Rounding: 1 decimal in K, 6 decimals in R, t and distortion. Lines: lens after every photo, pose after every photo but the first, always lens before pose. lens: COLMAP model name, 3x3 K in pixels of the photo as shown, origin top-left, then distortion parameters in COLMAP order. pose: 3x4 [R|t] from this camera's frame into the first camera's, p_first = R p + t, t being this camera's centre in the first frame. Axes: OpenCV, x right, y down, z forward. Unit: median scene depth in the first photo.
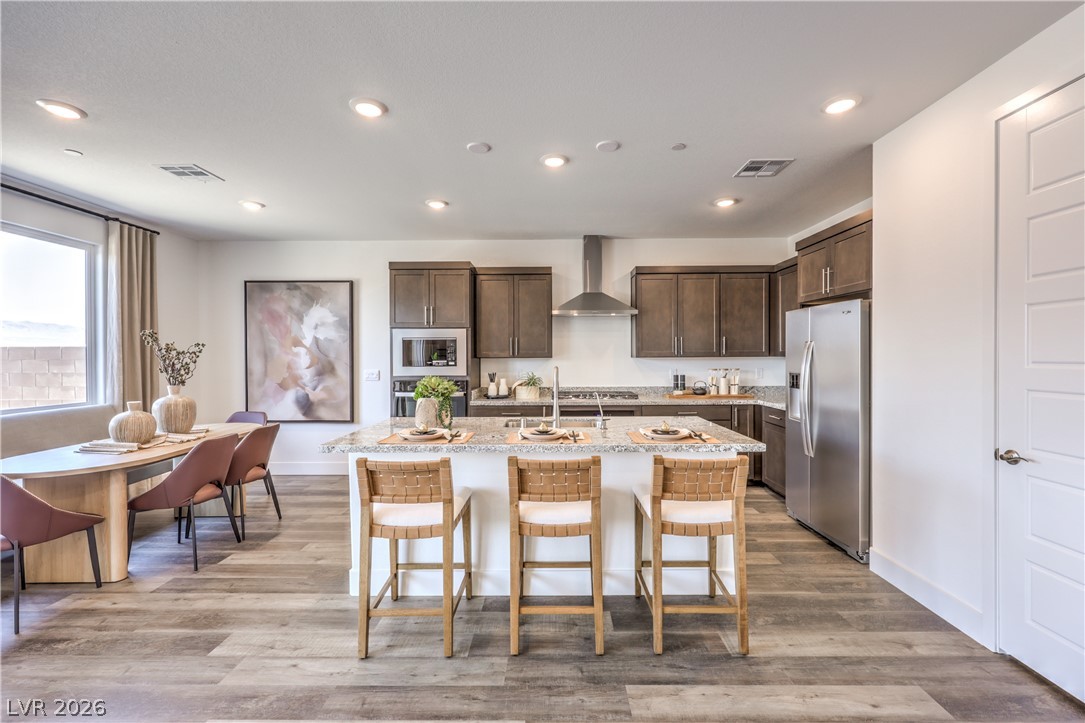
lens RADIAL K [[451.8, 0, 542.5], [0, 451.8, 361.5], [0, 0, 1]] dist [-0.000267, -0.000086]
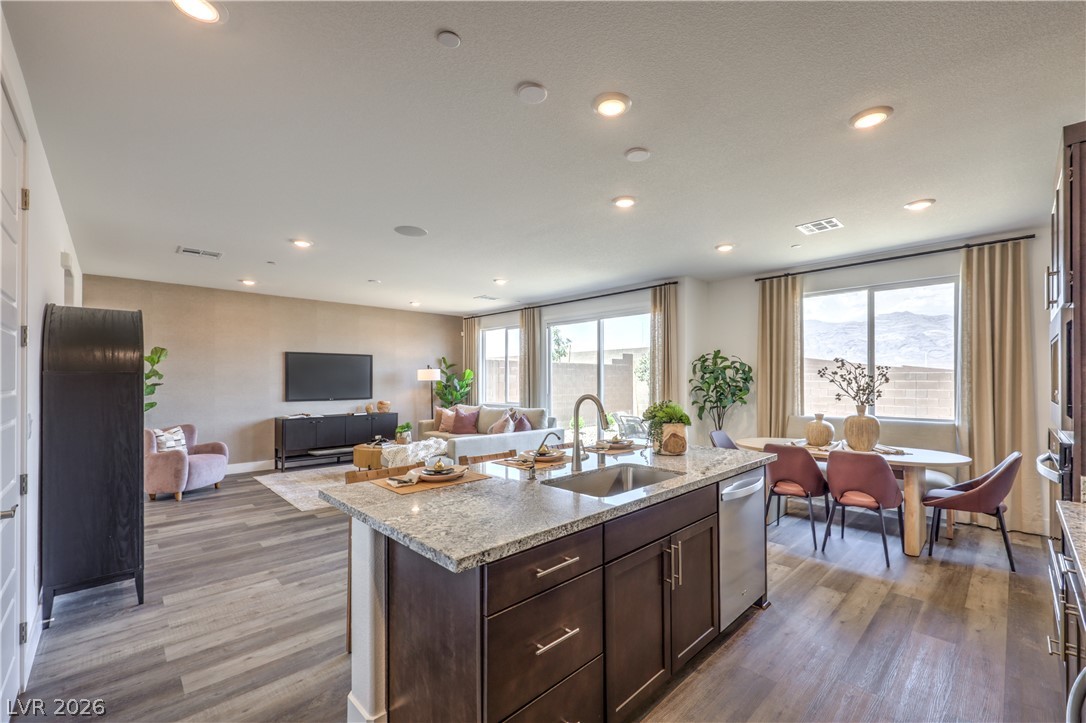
lens RADIAL K [[449.4, 0, 568.1], [0, 449.4, 377.5], [0, 0, 1]] dist [-0.001195, -0.000122]
pose [[-0.695211, 0.001768, -0.718803, 0.373756], [-0.007079, 0.999932, 0.009306, -0.015859], [0.718771, 0.011558, -0.695151, 0.922291]]
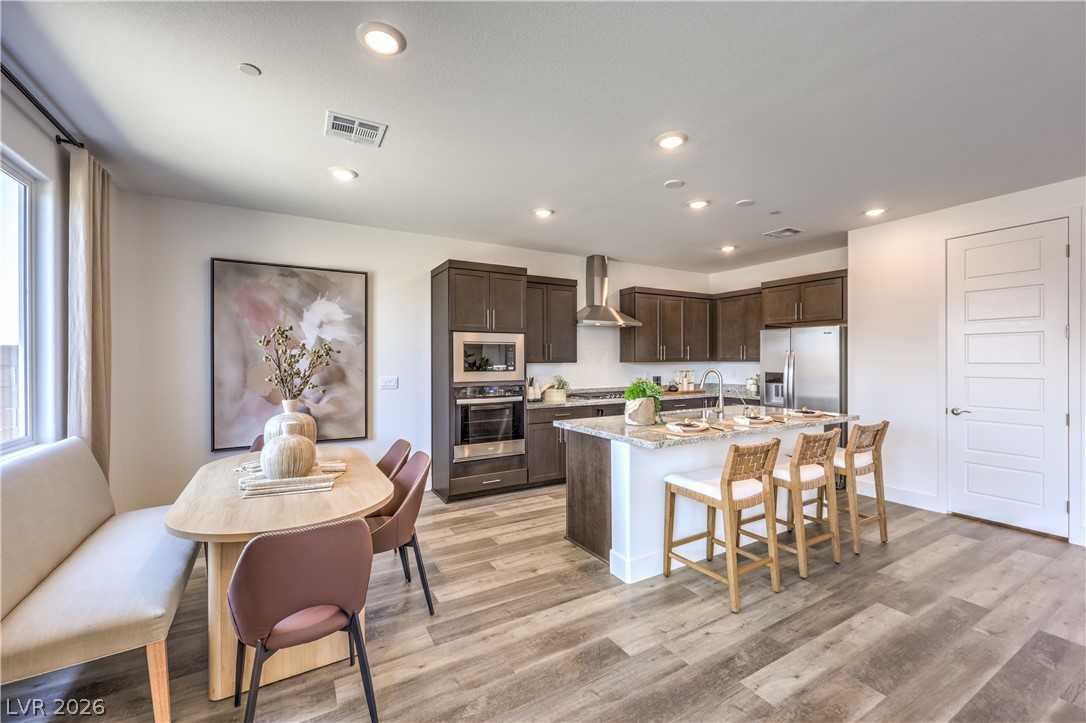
lens RADIAL K [[455.2, 0, 543.0], [0, 455.2, 361.5], [0, 0, 1]] dist [0.004779, 0.000106]
pose [[0.851528, 0.000400, 0.524309, -0.637425], [0.007114, 0.999899, -0.012316, 0.002159], [-0.524261, 0.014218, 0.851439, 0.099889]]
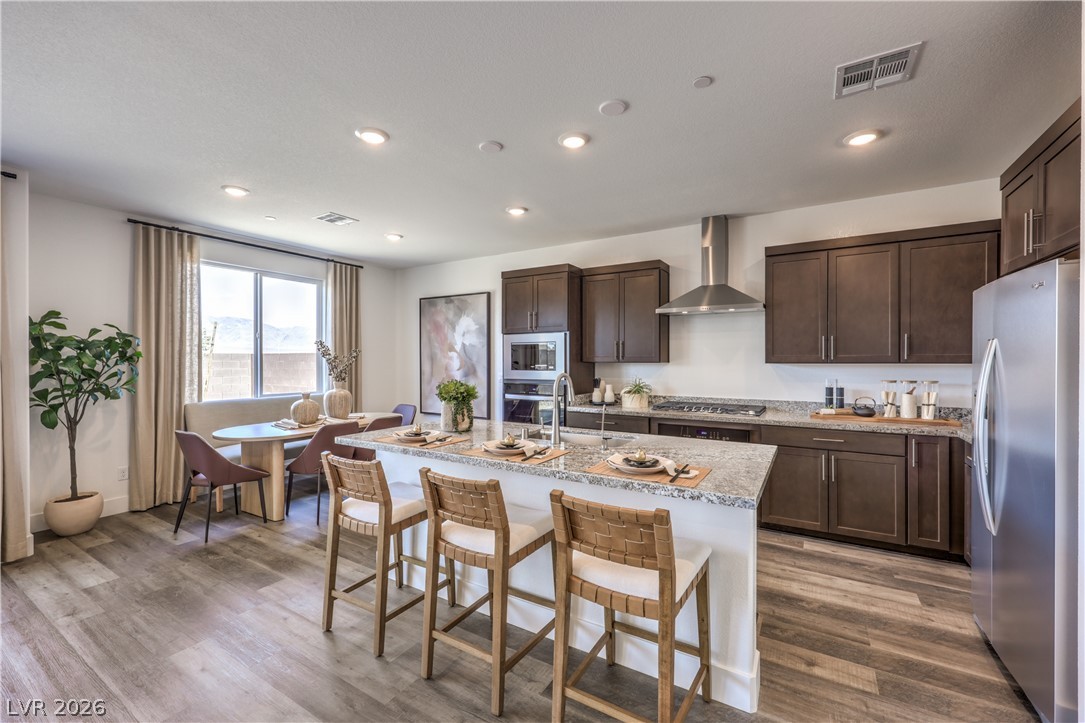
lens RADIAL K [[444.4, 0, 542.5], [0, 444.4, 361.5], [0, 0, 1]] dist [-0.002061, -0.000267]
pose [[0.859085, 0.006114, -0.511797, 0.270864], [-0.009718, 0.999943, -0.004366, -0.004491], [0.511741, 0.008724, 0.859096, 0.140721]]
